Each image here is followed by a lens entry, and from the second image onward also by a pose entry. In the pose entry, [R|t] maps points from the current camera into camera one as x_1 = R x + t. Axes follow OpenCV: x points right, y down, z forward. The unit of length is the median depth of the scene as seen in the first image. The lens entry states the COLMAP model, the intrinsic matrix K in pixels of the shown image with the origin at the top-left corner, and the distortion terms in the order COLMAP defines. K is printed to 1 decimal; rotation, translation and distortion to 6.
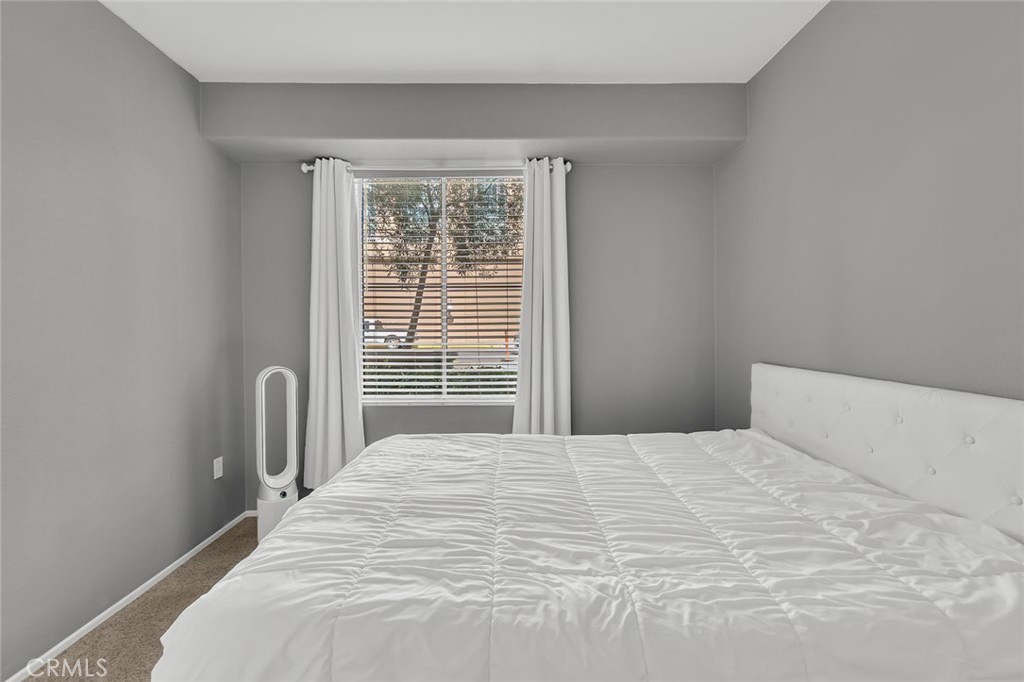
lens RADIAL K [[434.1, 0, 500.2], [0, 434.1, 334.1], [0, 0, 1]] dist [-0.002625, -0.000010]
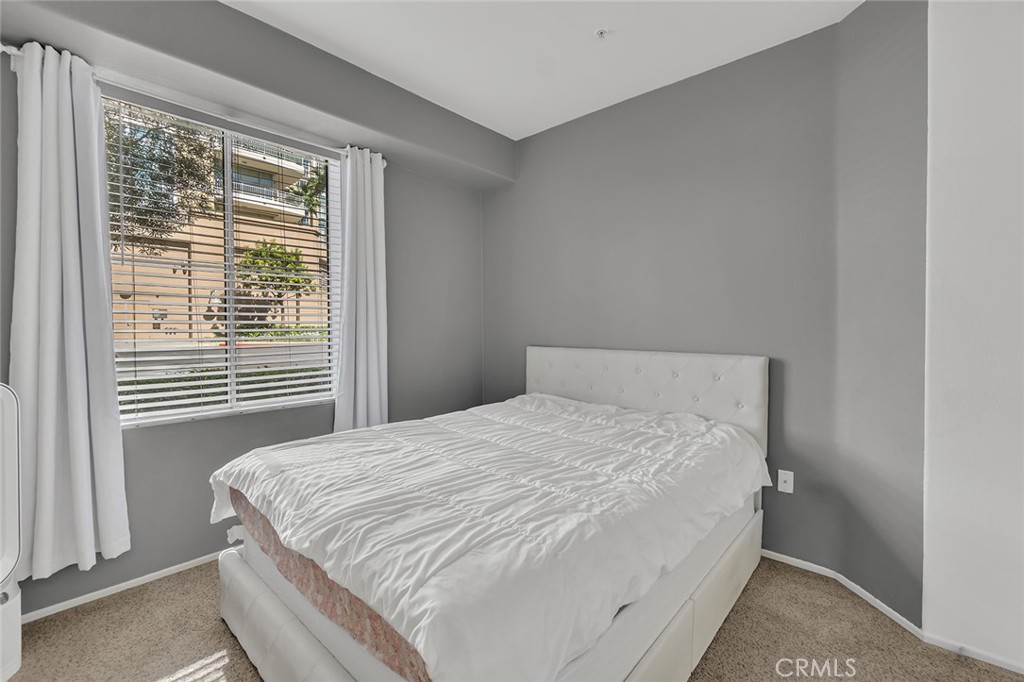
lens RADIAL K [[442.4, 0, 494.5], [0, 442.4, 332.1], [0, 0, 1]] dist [-0.004182, -0.000349]
pose [[0.679857, -0.009411, 0.733284, -0.798388], [0.010373, 0.999941, 0.003215, 0.024900], [-0.733271, 0.005421, 0.679914, 0.178171]]
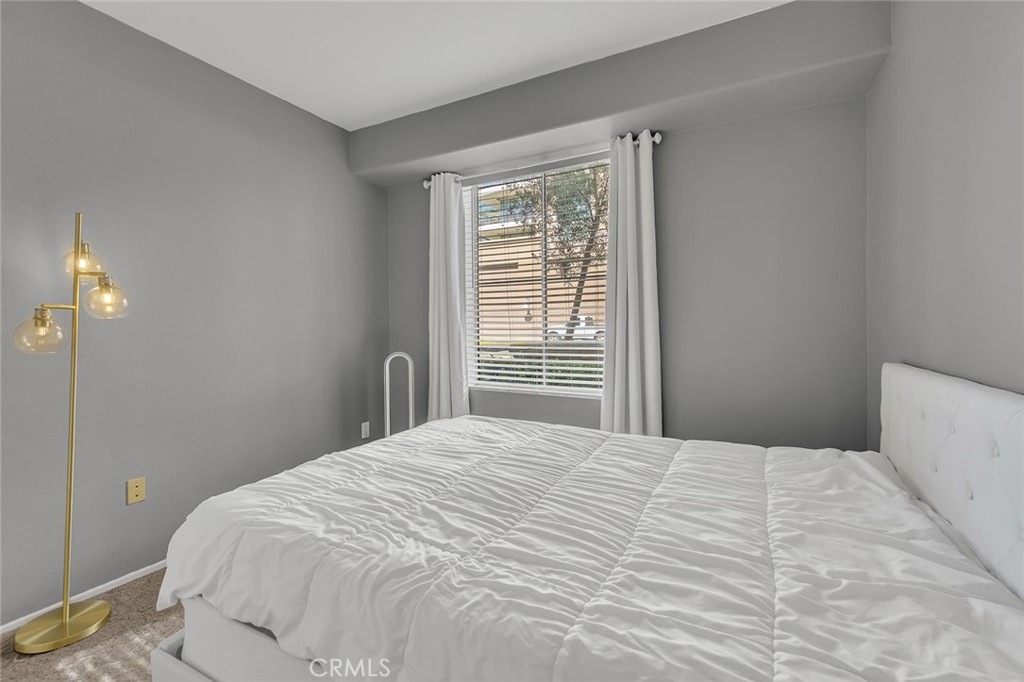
lens RADIAL K [[436.9, 0, 509.2], [0, 436.9, 330.8], [0, 0, 1]] dist [-0.004146, 0.000114]
pose [[0.883136, 0.003393, -0.469105, 0.567059], [-0.003298, 0.999994, 0.001025, 0.023510], [0.469105, 0.000642, 0.883142, 0.105065]]
